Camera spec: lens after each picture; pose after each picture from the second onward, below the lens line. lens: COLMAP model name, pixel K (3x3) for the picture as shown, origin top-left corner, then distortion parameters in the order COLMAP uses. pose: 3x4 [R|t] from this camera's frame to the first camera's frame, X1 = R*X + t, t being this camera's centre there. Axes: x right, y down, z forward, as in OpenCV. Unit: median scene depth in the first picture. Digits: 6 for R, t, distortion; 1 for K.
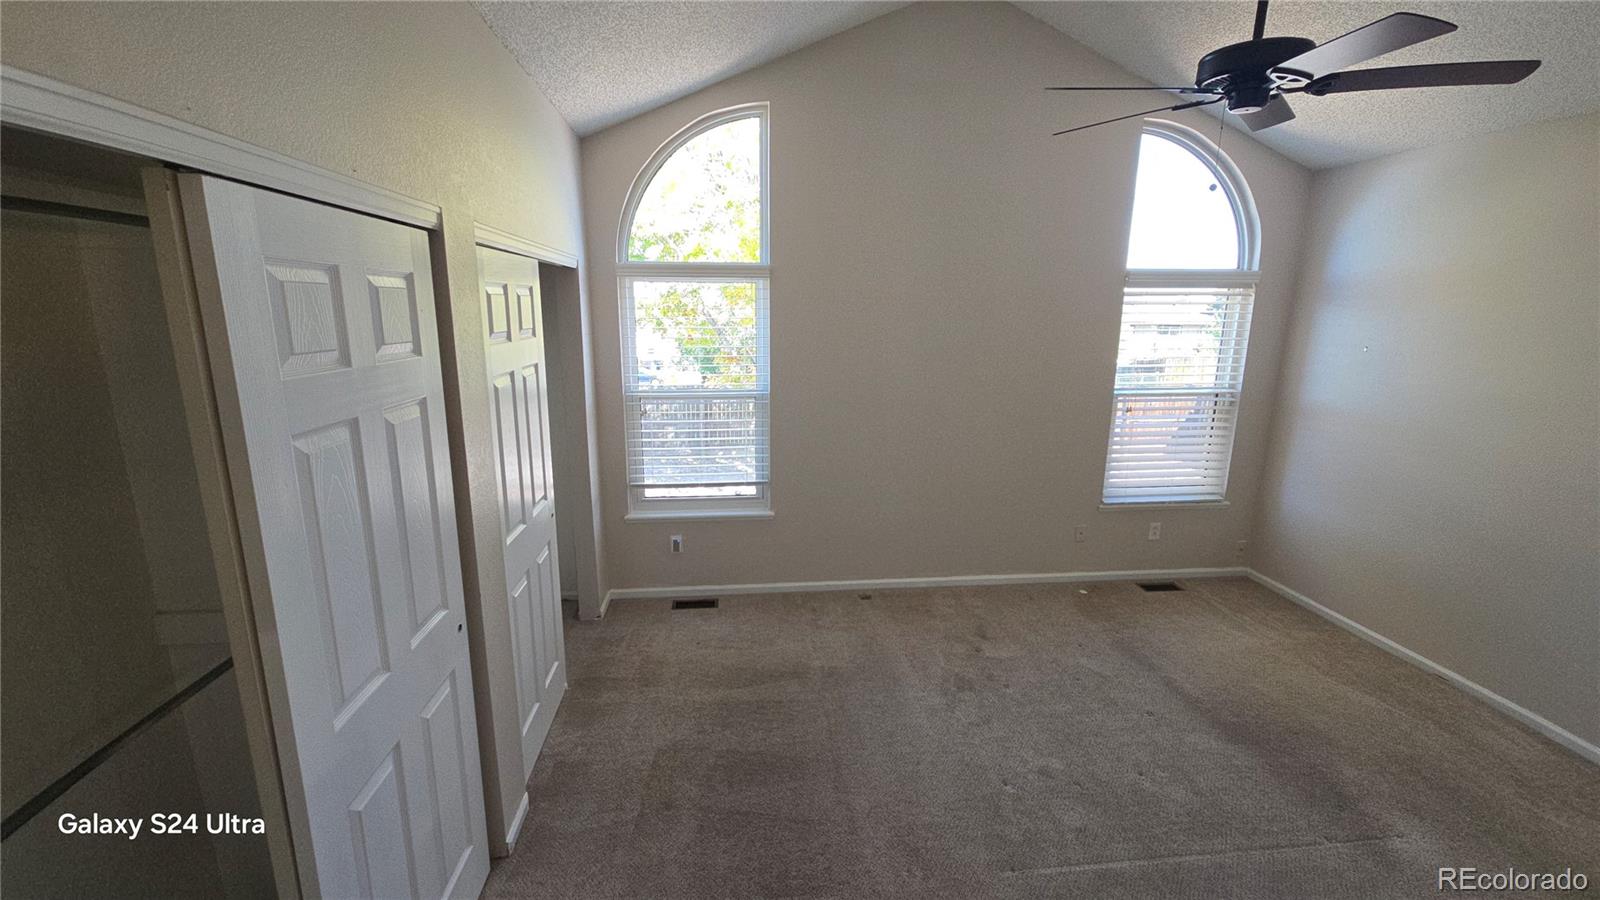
lens RADIAL K [[652.7, 0, 793.7], [0, 652.7, 451.5], [0, 0, 1]] dist [0.000748, -0.000162]
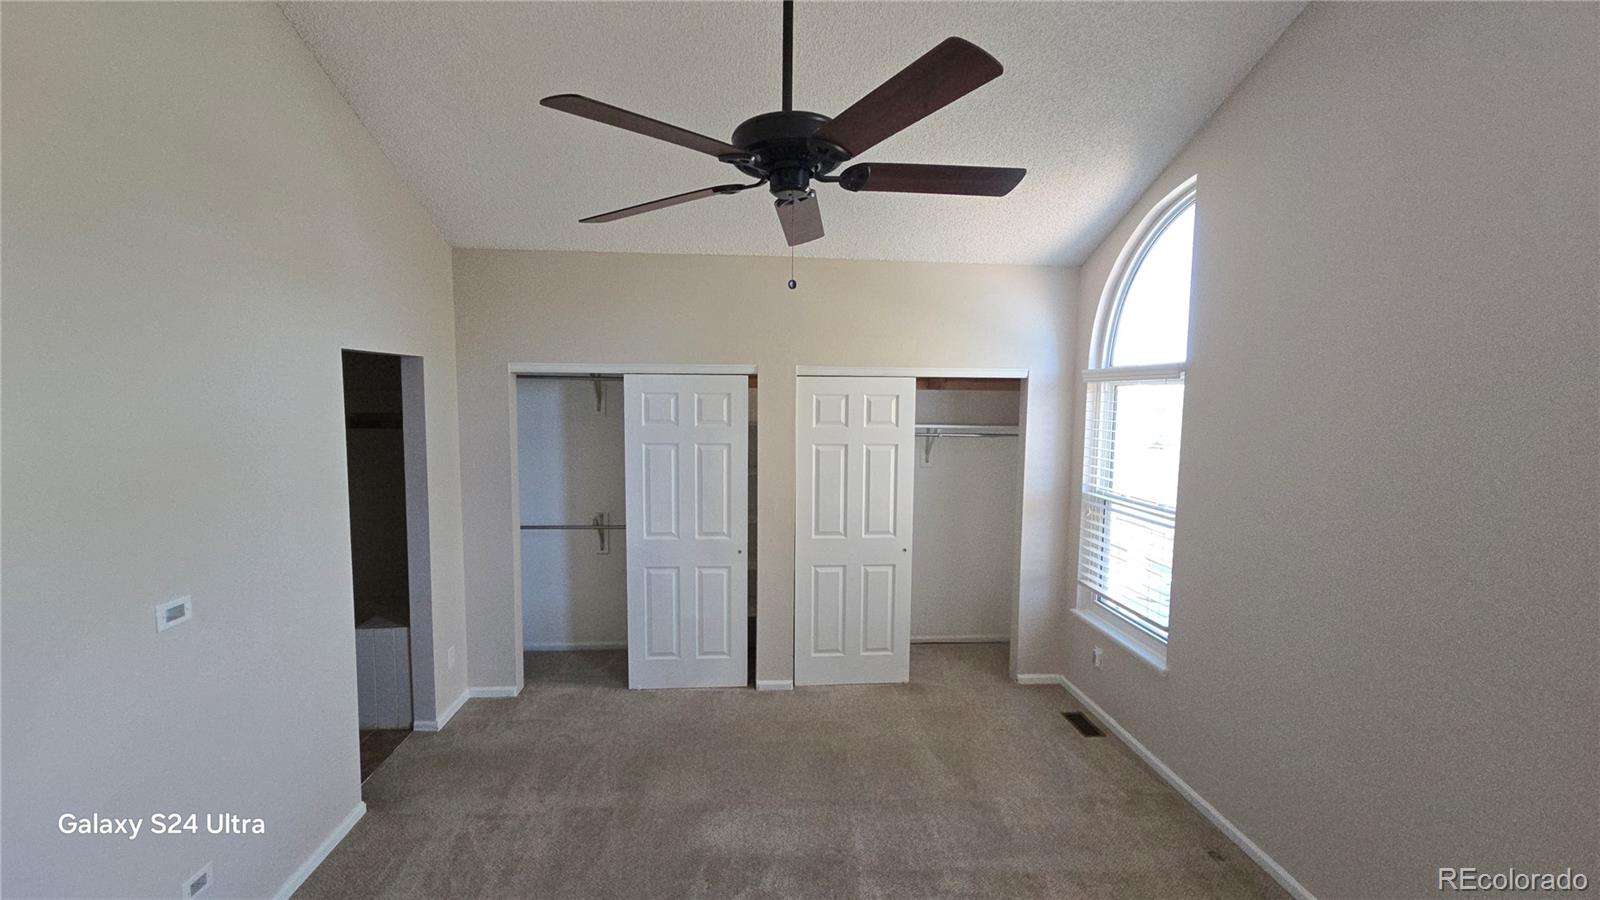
lens RADIAL K [[639.3, 0, 798.4], [0, 639.3, 447.7], [0, 0, 1]] dist [0.010082, -0.013190]
pose [[-0.009812, 0.076932, -0.996988, 0.763440], [-0.231380, 0.969803, 0.077111, -0.130598], [0.972814, 0.231440, 0.008284, 0.523006]]
